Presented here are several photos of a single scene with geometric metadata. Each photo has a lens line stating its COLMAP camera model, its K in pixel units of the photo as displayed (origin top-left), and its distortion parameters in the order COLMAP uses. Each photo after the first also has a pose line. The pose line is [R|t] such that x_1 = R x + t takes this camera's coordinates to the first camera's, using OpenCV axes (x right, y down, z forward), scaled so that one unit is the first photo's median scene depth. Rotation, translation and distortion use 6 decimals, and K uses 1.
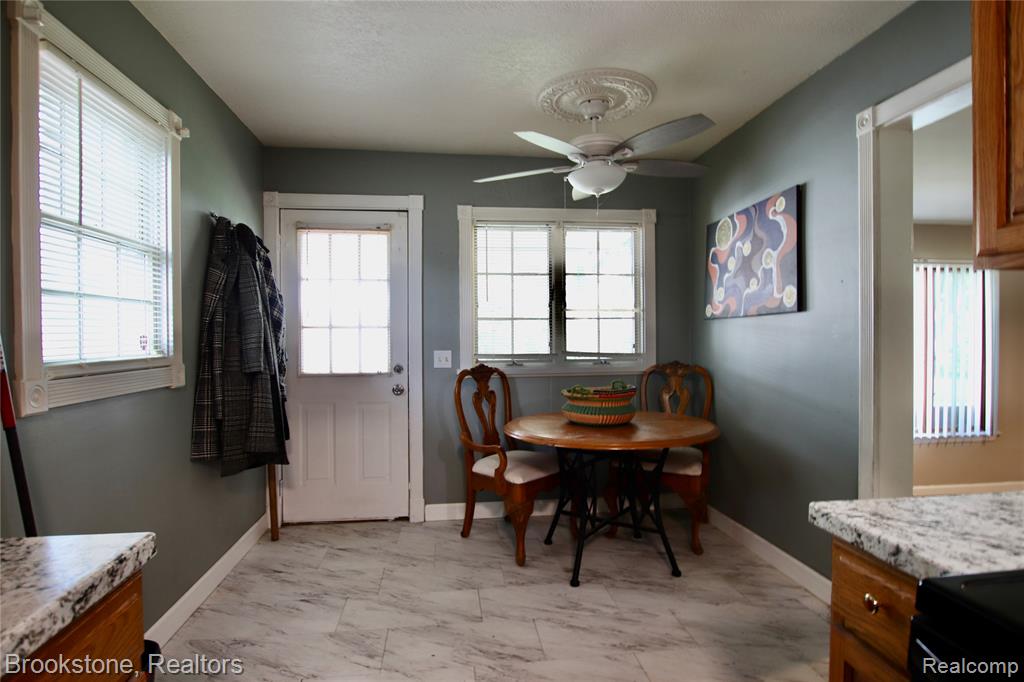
lens RADIAL K [[551.2, 0, 508.7], [0, 551.2, 345.9], [0, 0, 1]] dist [-0.004439, -0.000414]
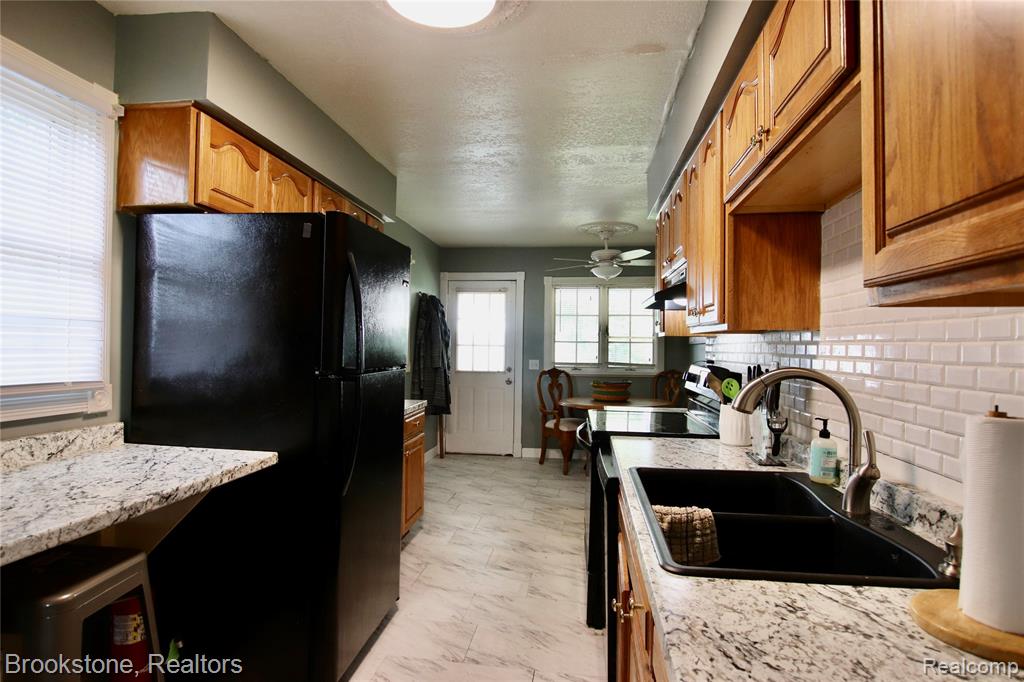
lens RADIAL K [[551.2, 0, 514.5], [0, 551.2, 337.1], [0, 0, 1]] dist [-0.004439, -0.000414]
pose [[0.969316, 0.013127, -0.245466, 0.251206], [-0.022246, 0.999160, -0.034415, -0.001694], [0.244808, 0.038819, 0.968794, -0.717786]]
